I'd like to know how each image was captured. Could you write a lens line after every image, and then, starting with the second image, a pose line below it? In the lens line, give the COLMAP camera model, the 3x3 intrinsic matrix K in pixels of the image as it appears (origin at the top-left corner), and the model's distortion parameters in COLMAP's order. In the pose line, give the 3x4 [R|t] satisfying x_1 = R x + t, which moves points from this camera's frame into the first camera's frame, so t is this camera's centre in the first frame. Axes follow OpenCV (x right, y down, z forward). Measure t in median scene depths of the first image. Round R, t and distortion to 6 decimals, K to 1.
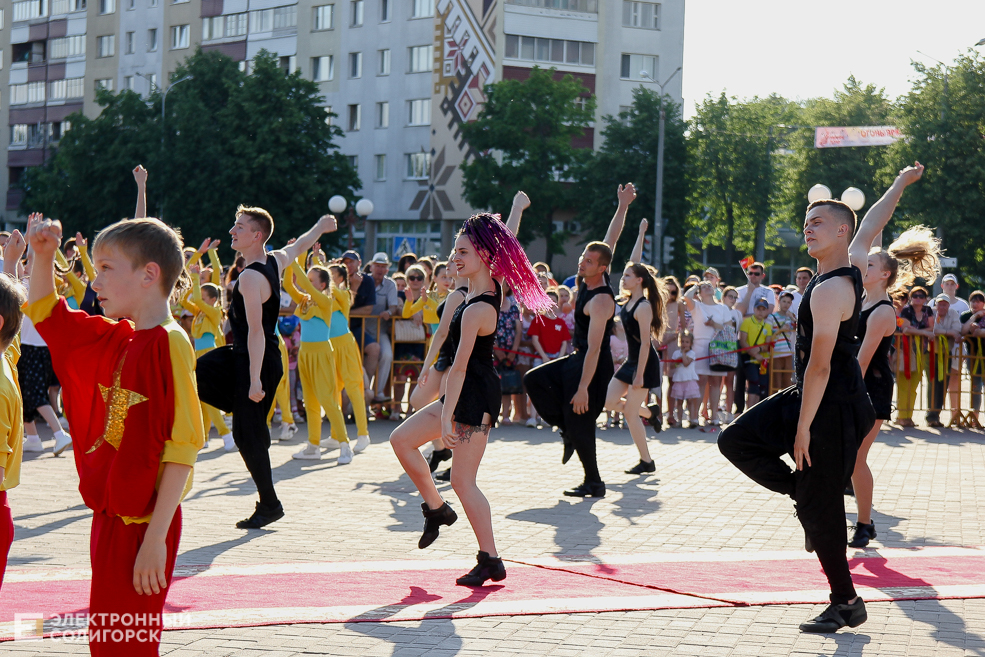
lens RADIAL K [[2255.1, 0, 492.5], [0, 2255.1, 328.5], [0, 0, 1]] dist [0.087205, 0.151229]
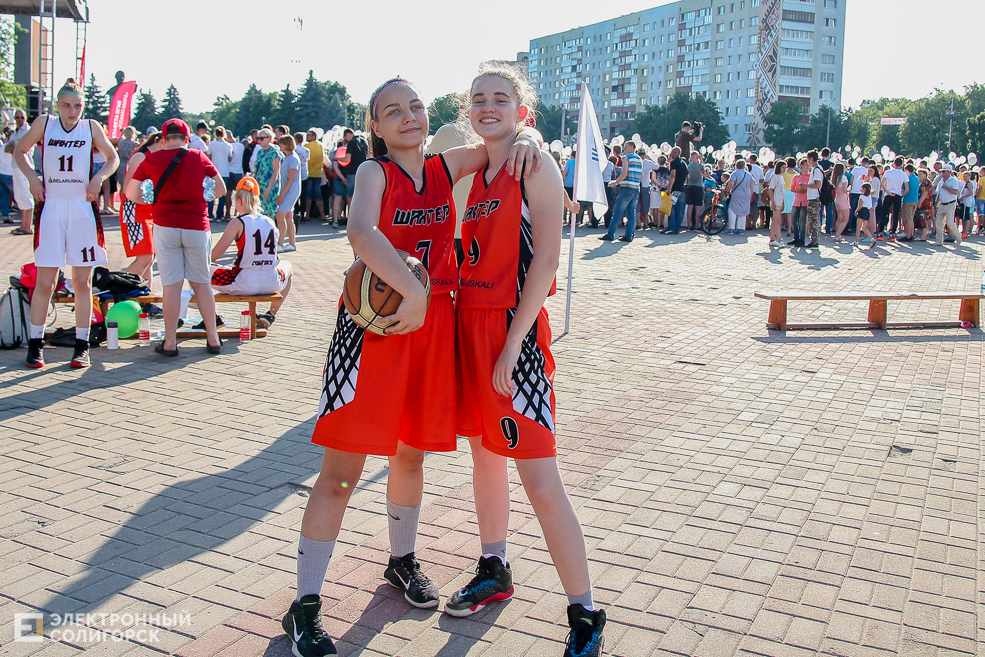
lens RADIAL K [[973.4, 0, 492.5], [0, 973.4, 328.5], [0, 0, 1]] dist [-0.149194, 0.006717]
pose [[0.956265, 0.045826, -0.288888, 0.020865], [-0.002845, 0.989062, 0.147476, 0.004076], [0.292487, -0.140204, 0.945936, -0.342430]]
